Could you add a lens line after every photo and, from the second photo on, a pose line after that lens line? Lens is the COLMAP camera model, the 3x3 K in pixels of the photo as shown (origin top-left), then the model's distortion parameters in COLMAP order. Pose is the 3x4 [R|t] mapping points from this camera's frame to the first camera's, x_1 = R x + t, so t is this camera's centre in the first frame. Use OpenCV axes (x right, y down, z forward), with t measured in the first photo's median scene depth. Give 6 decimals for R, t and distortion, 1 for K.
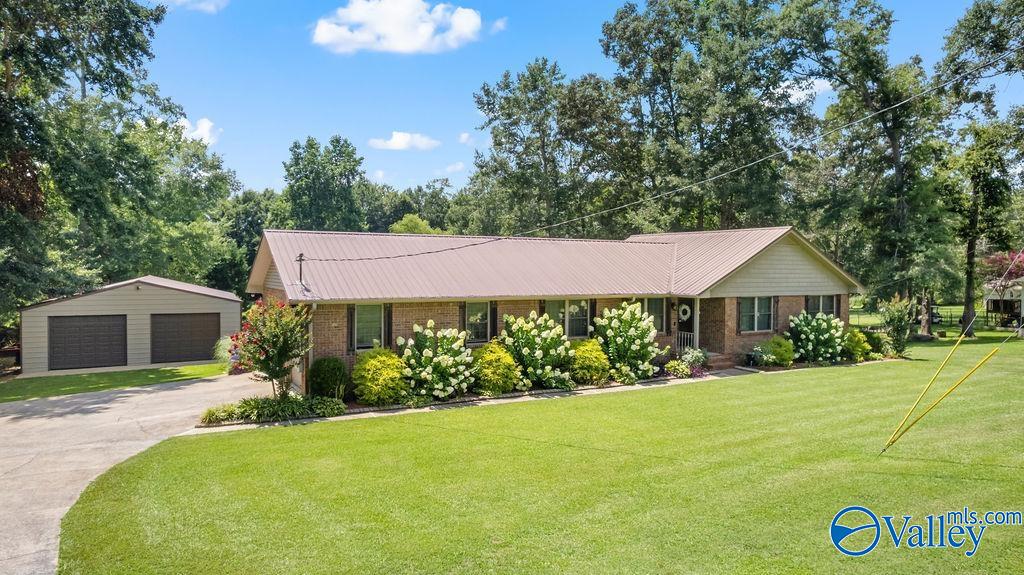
lens RADIAL K [[663.2, 0, 493.2], [0, 663.2, 289.5], [0, 0, 1]] dist [-0.078182, -0.000641]
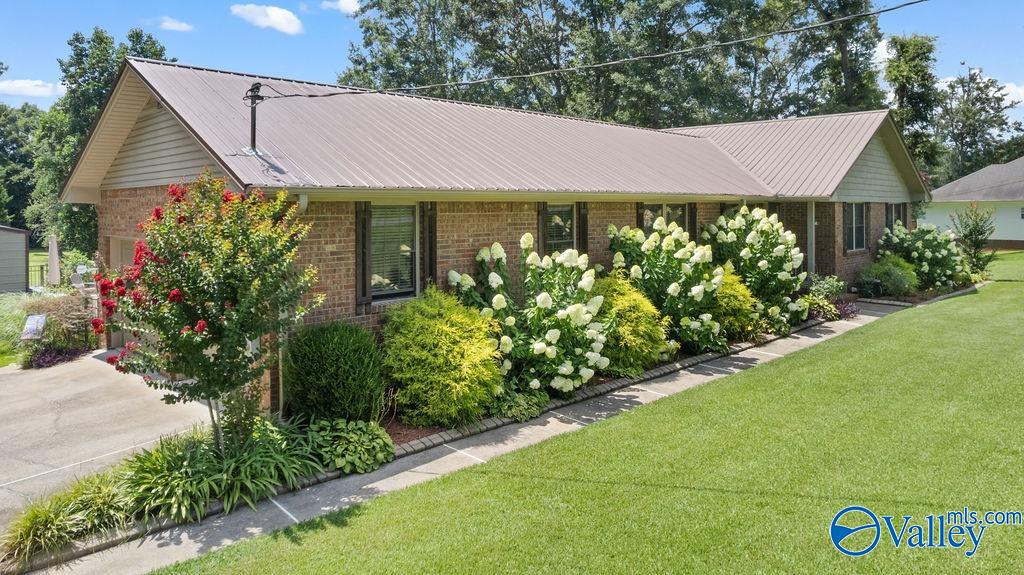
lens RADIAL K [[672.8, 0, 485.5], [0, 672.8, 212.2], [0, 0, 1]] dist [-0.078936, 0.056082]
pose [[0.956472, -0.012011, 0.291576, -0.265208], [0.021423, 0.999347, -0.029109, 0.043587], [-0.291036, 0.034088, 0.956105, 0.525271]]
